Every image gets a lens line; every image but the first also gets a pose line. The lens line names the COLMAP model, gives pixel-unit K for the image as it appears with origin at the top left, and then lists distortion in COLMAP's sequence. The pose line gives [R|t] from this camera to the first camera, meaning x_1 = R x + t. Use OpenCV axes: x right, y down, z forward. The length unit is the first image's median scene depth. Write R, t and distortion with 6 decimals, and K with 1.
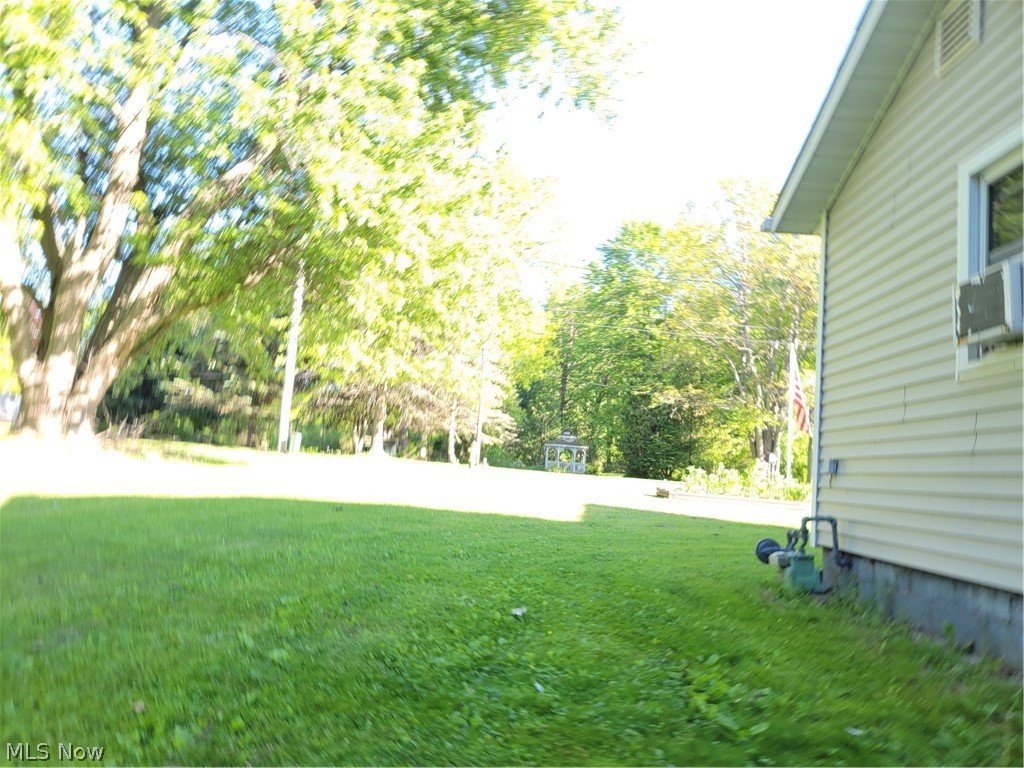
lens RADIAL K [[696.8, 0, 513.4], [0, 696.8, 413.9], [0, 0, 1]] dist [0.002758, -0.000323]
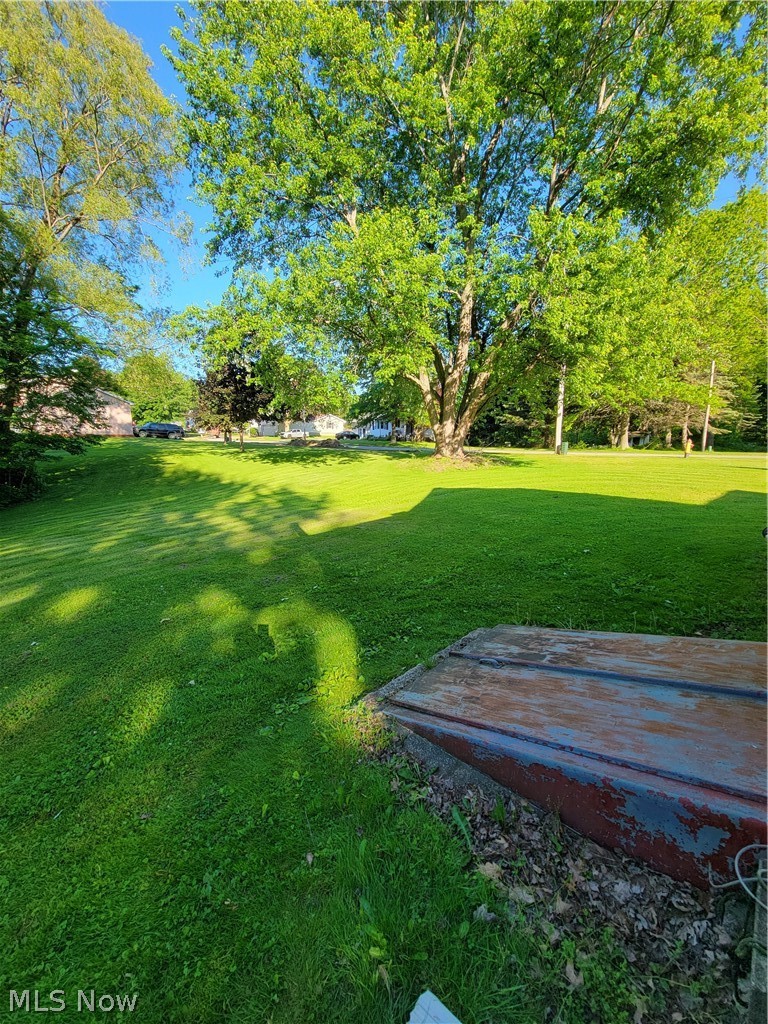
lens RADIAL K [[411.1, 0, 384.0], [0, 411.1, 512.0], [0, 0, 1]] dist [0.000258, 0.000044]
pose [[0.728374, 0.038694, -0.684086, 0.111524], [0.109785, 0.978914, 0.172263, -0.044611], [0.676327, -0.200574, 0.708768, -0.125431]]
